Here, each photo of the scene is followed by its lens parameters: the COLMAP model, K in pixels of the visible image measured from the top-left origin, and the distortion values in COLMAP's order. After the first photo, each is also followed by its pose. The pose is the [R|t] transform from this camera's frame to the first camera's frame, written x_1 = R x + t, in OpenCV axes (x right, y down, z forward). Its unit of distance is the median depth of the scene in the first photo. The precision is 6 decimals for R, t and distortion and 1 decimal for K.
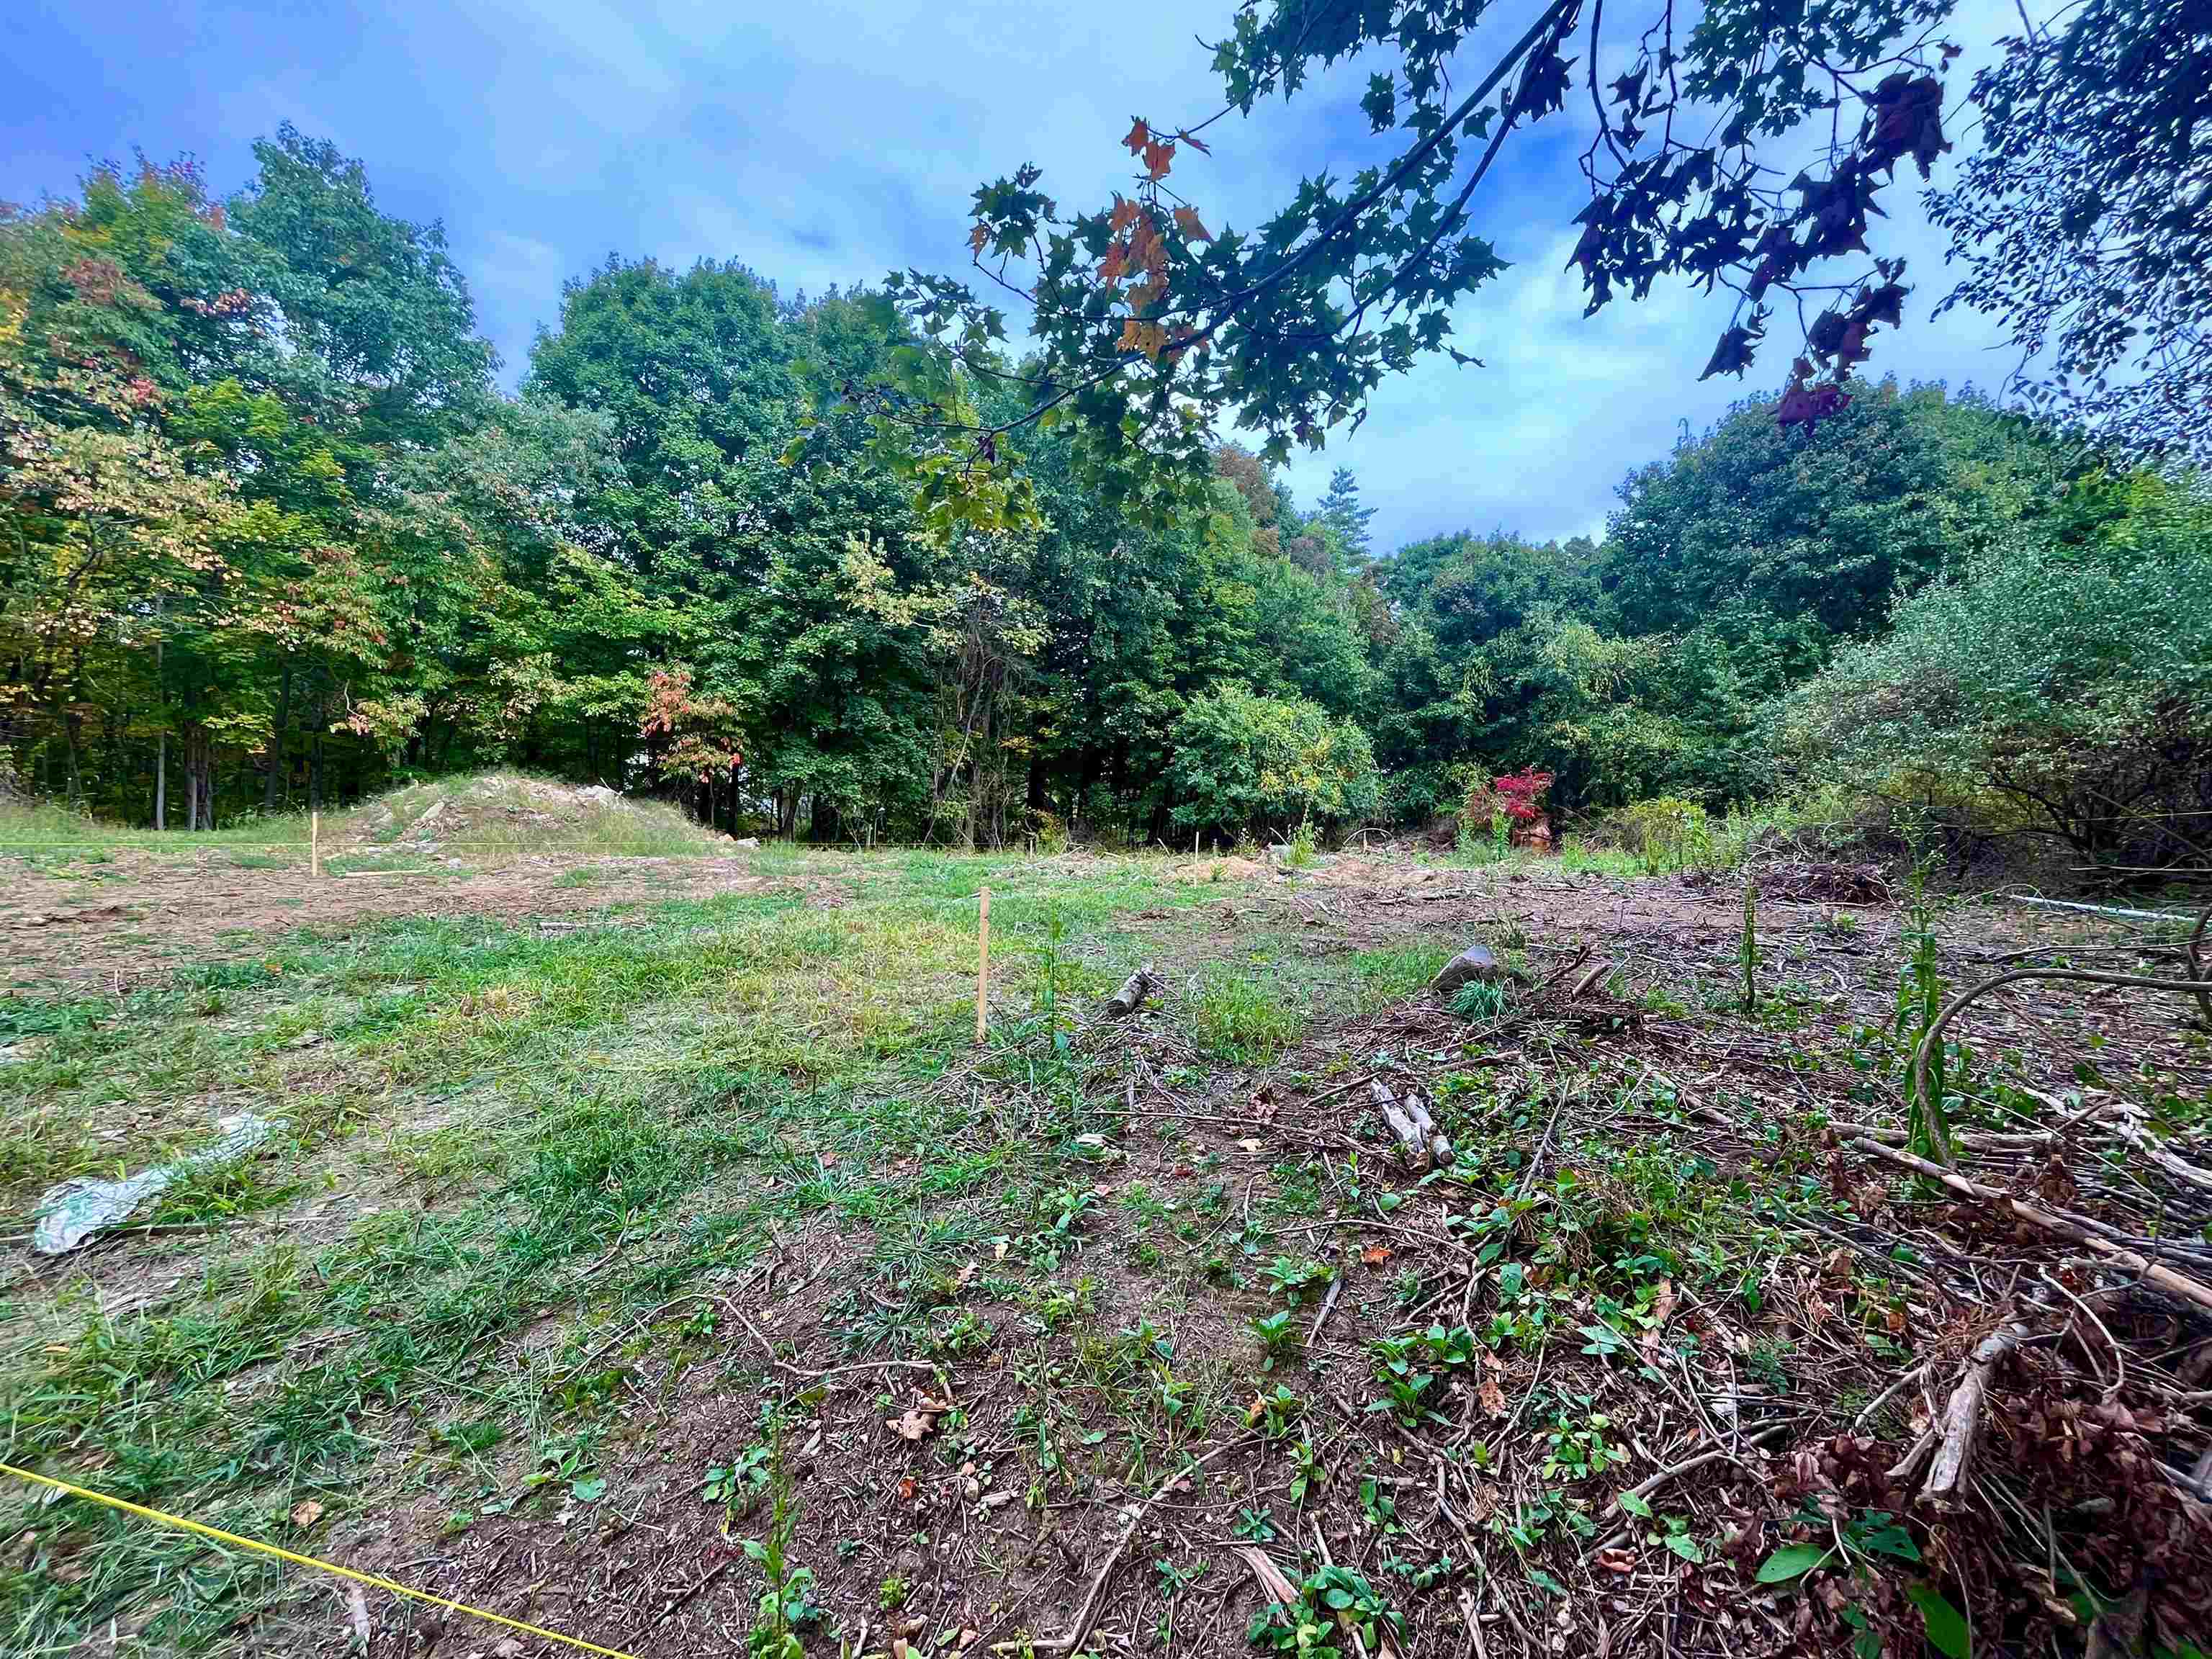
lens RADIAL K [[903.0, 0, 1108.4], [0, 903.0, 831.5], [0, 0, 1]] dist [-0.003265, -0.000557]
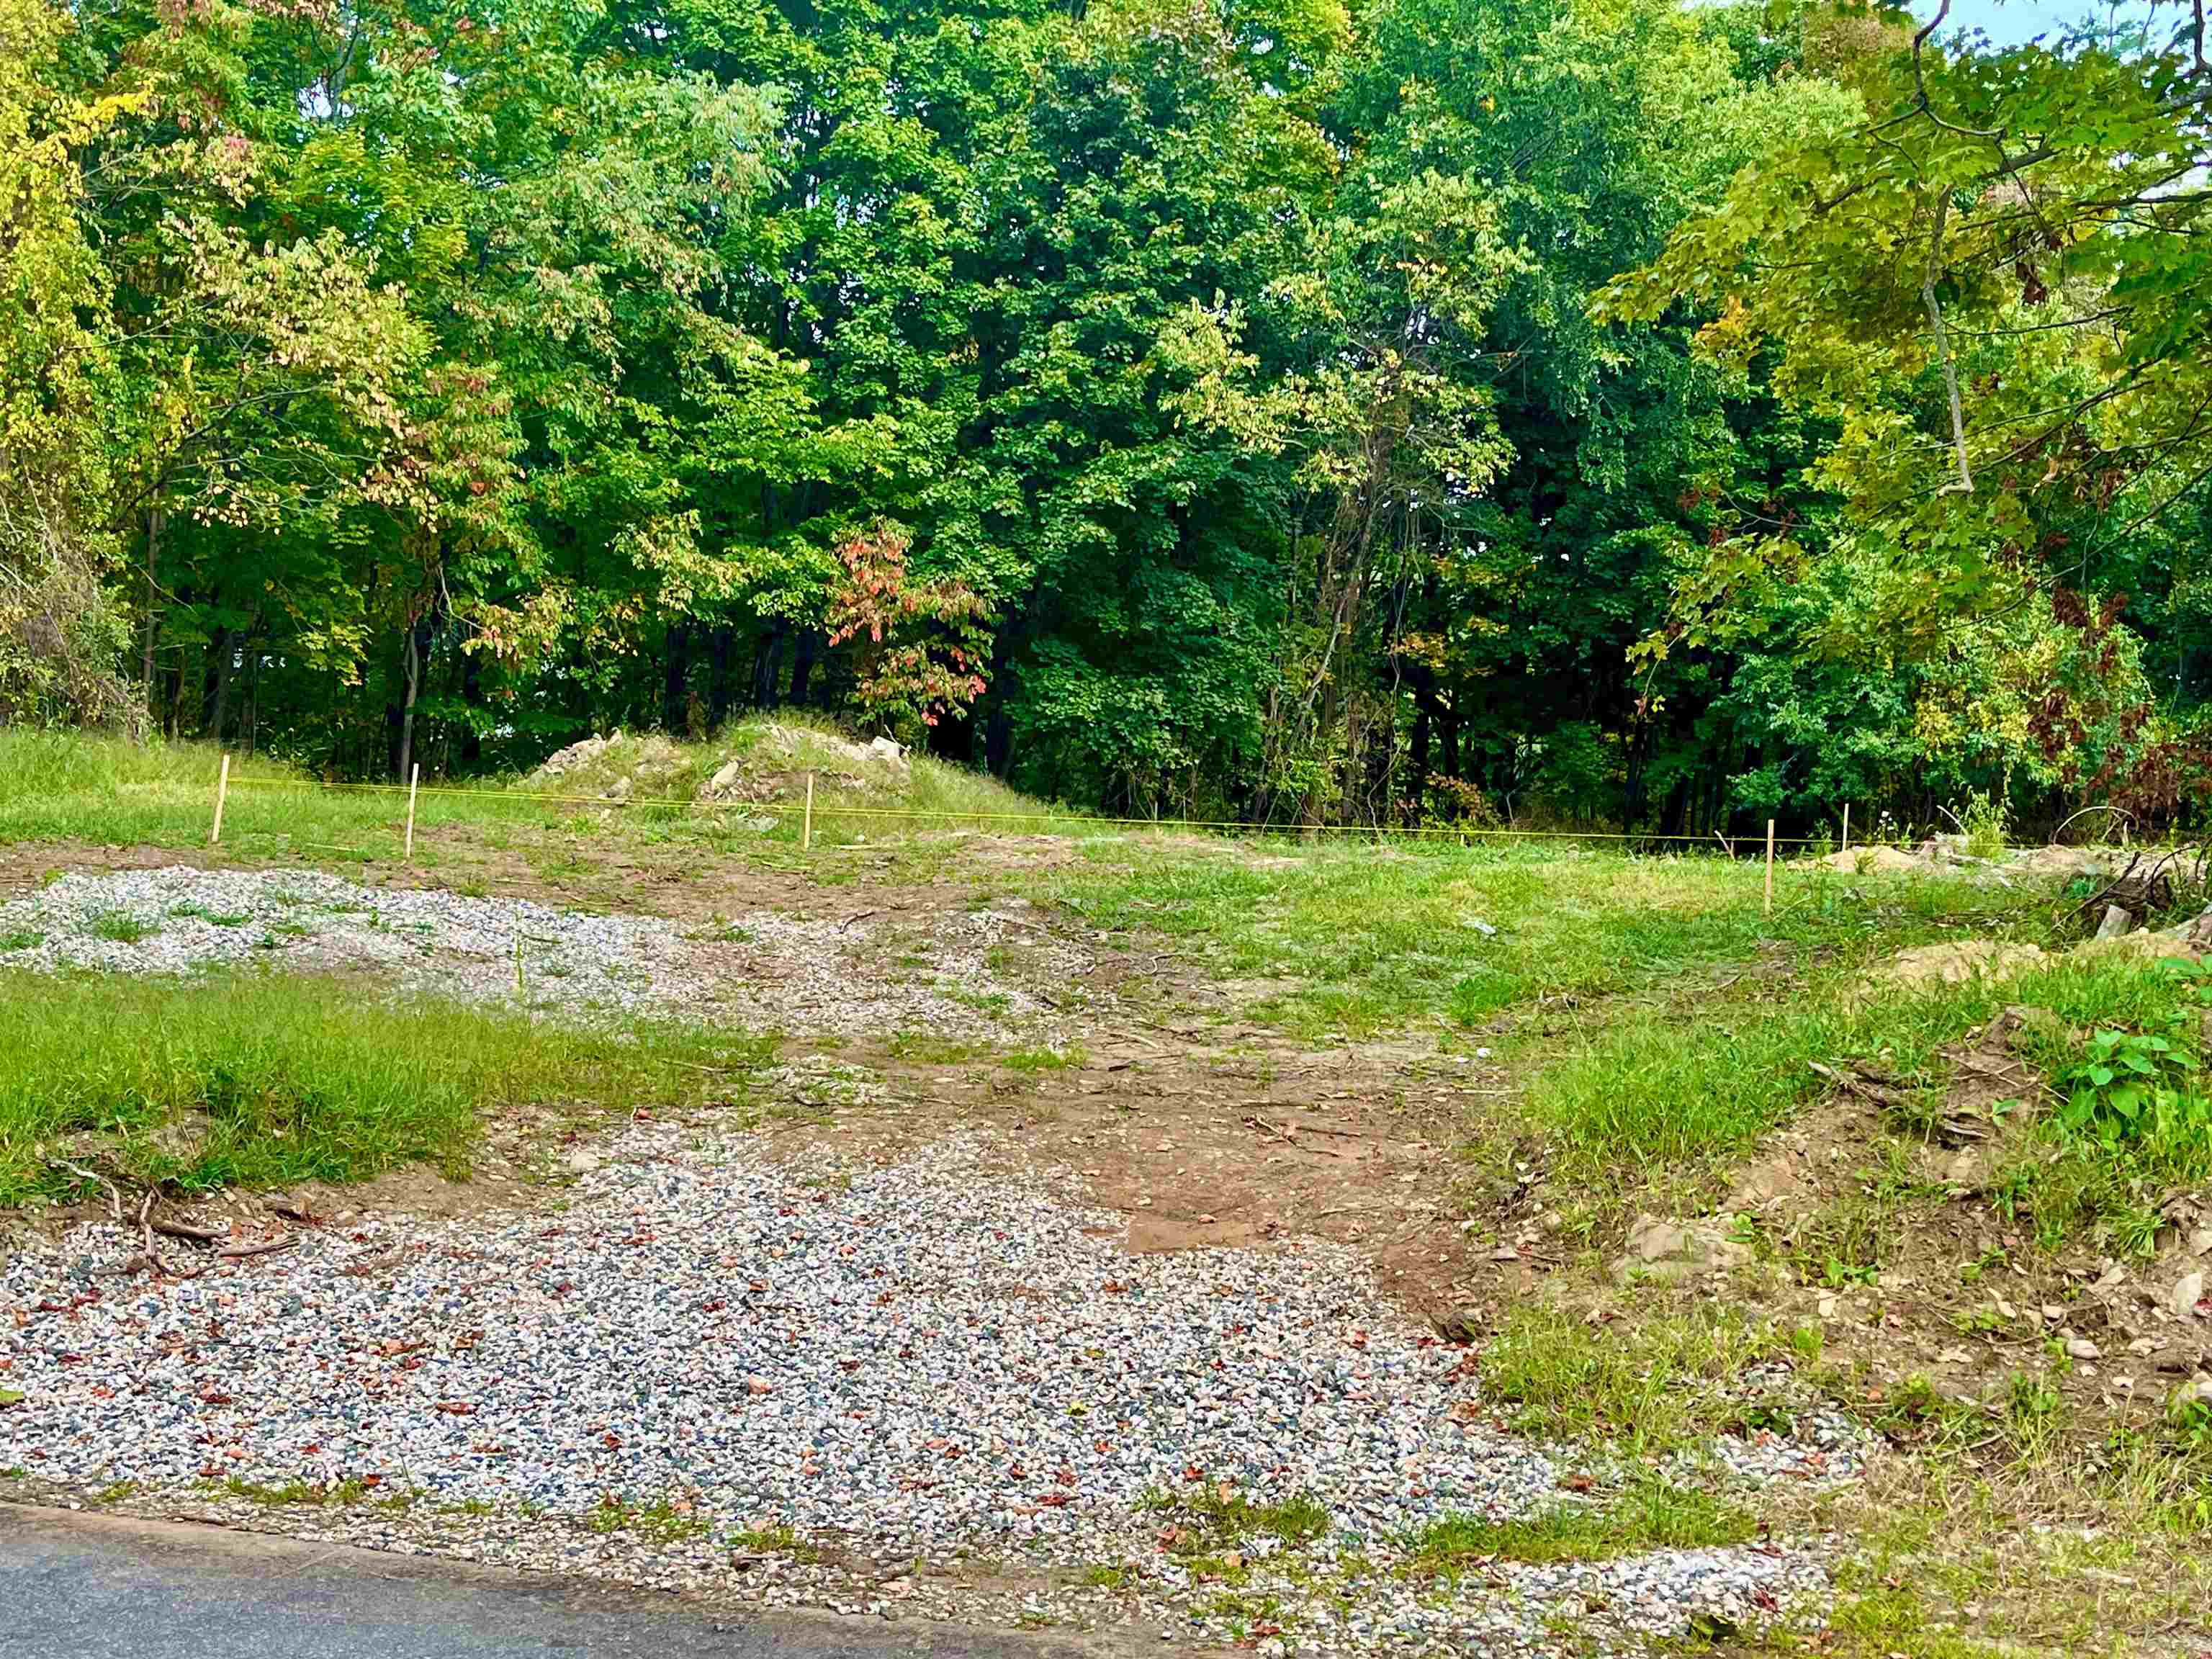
lens RADIAL K [[2765.8, 0, 1115.4], [0, 2765.8, 851.6], [0, 0, 1]] dist [0.063279, 0.000000]
pose [[0.994644, 0.006092, -0.103180, -0.177024], [-0.006111, 0.999981, 0.000128, 0.029563], [0.103179, 0.000503, 0.994663, -0.916425]]
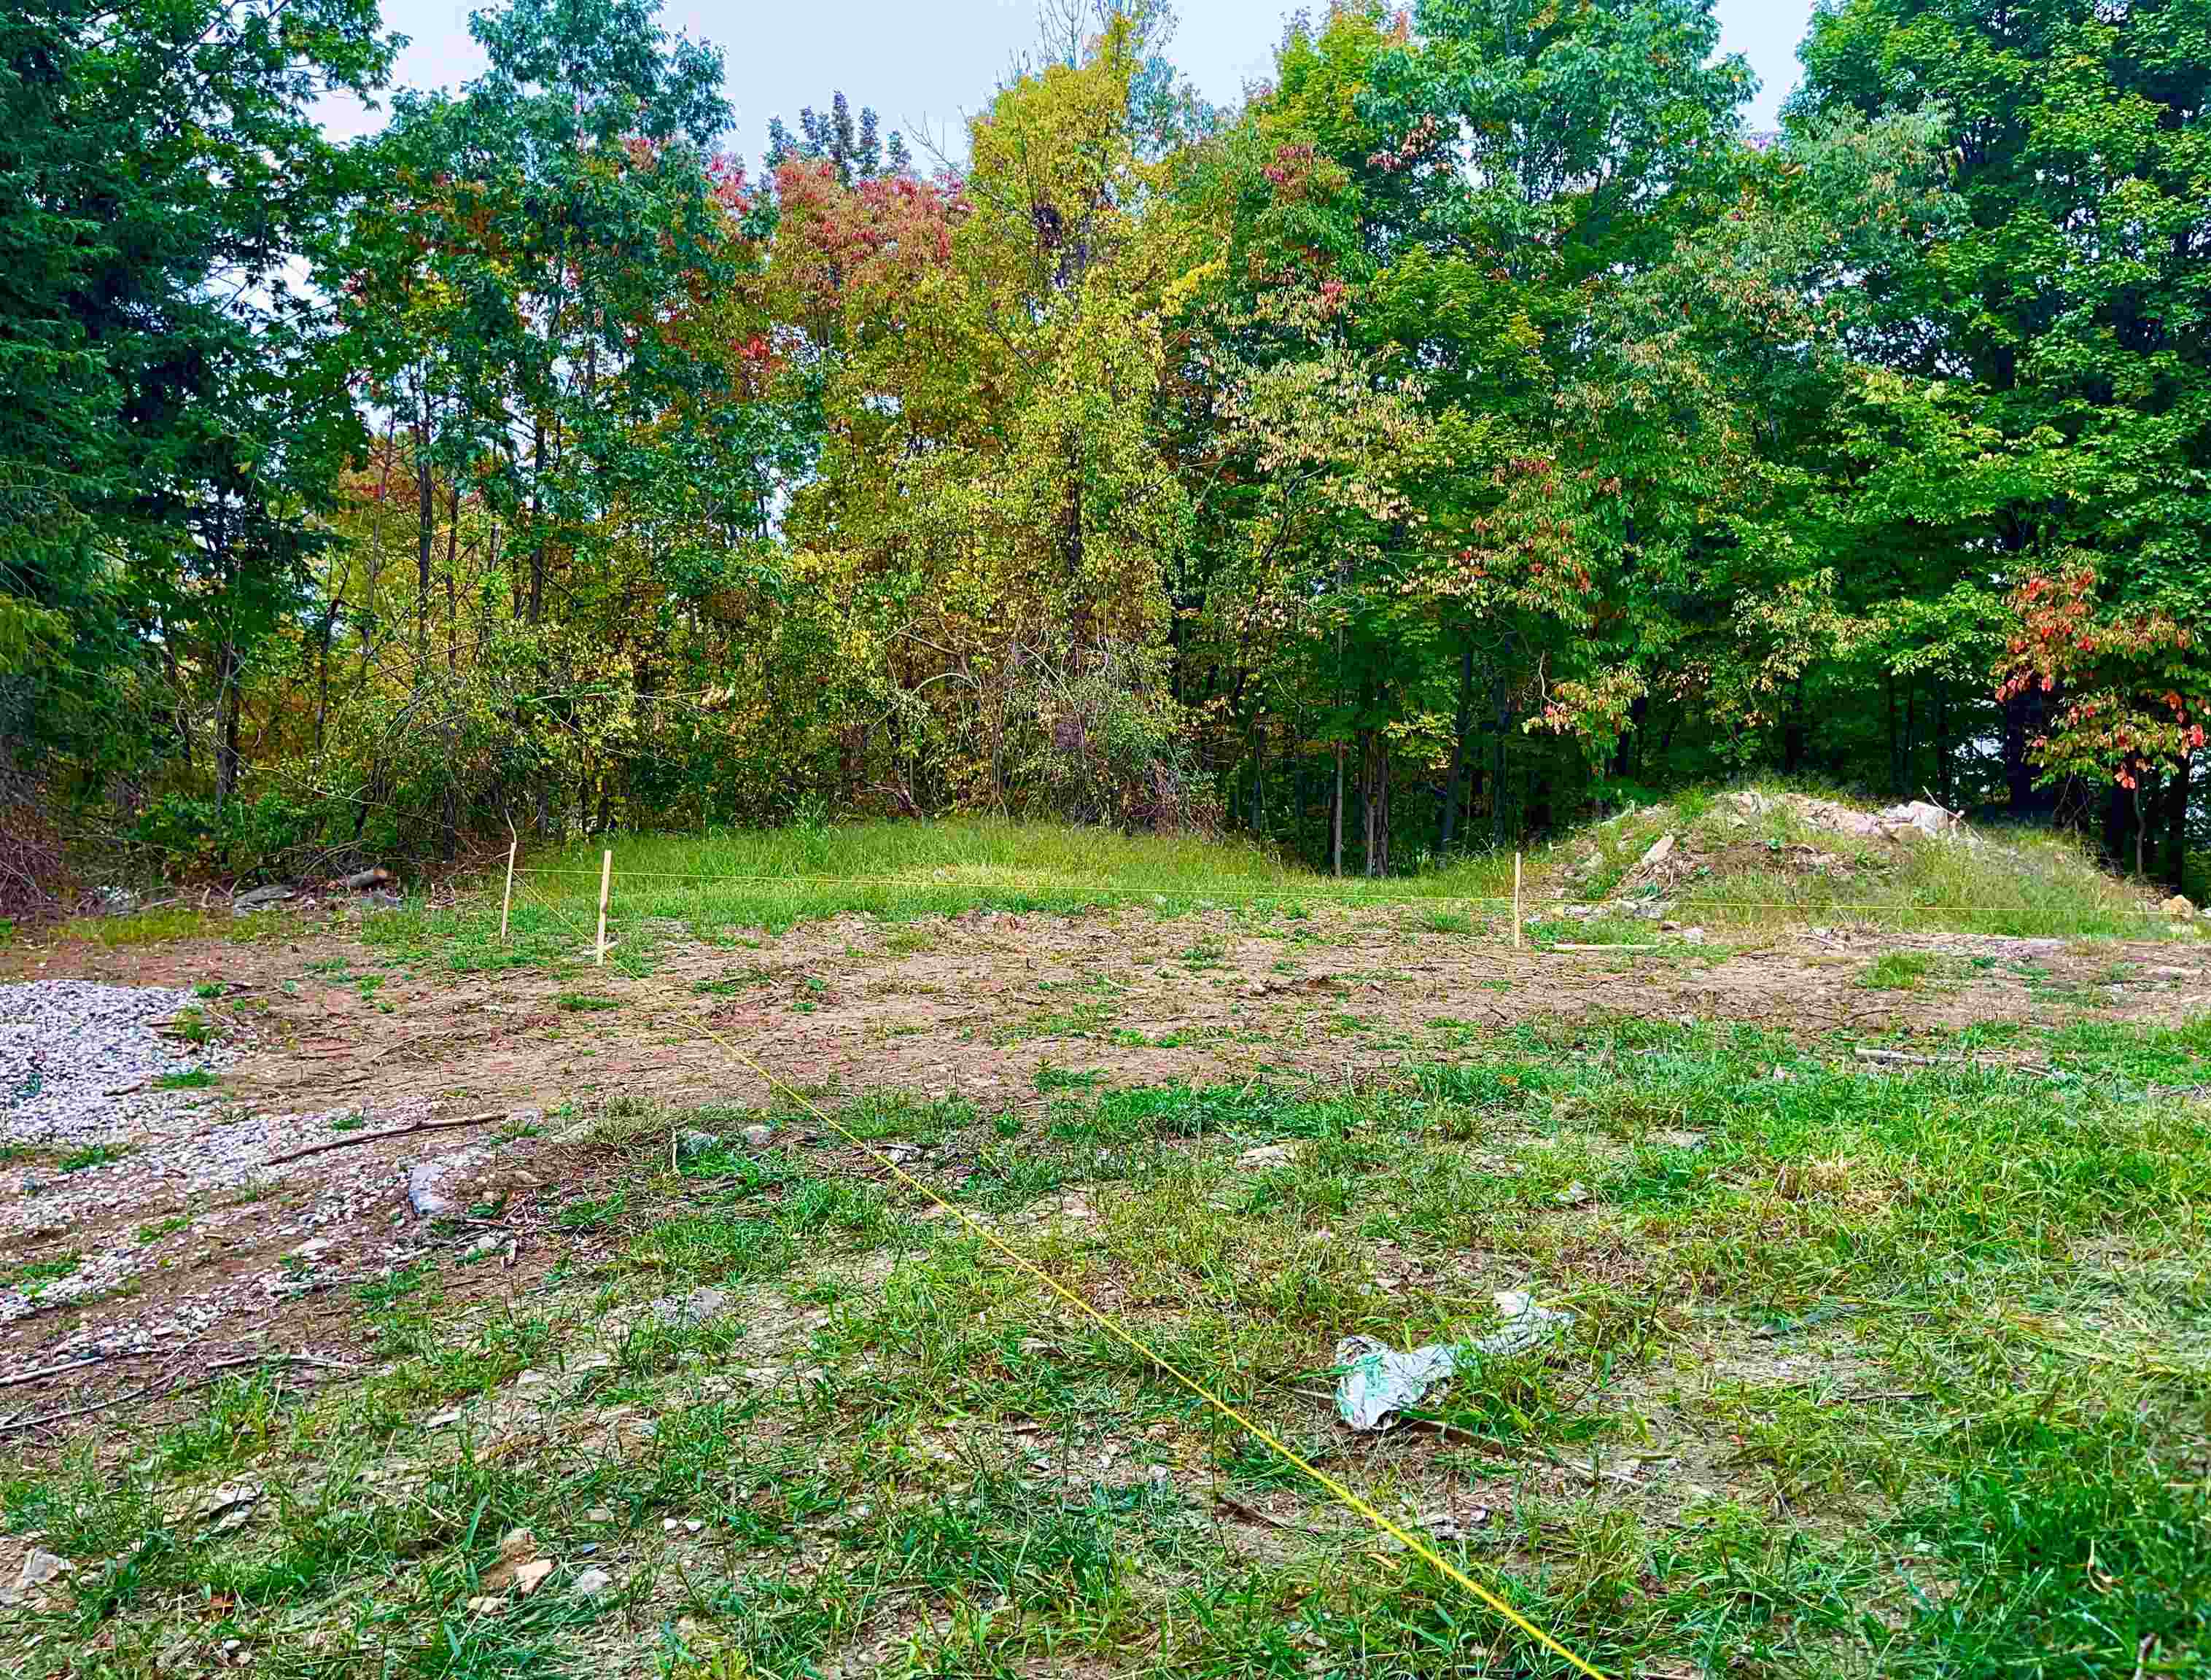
lens RADIAL K [[1721.4, 0, 1085.6], [0, 1721.4, 844.1], [0, 0, 1]] dist [0.056242, -0.067208]
pose [[0.583208, -0.007550, -0.812287, -0.012426], [-0.012155, 0.999764, -0.018019, -0.000219], [0.812232, 0.020383, 0.582979, -0.008477]]
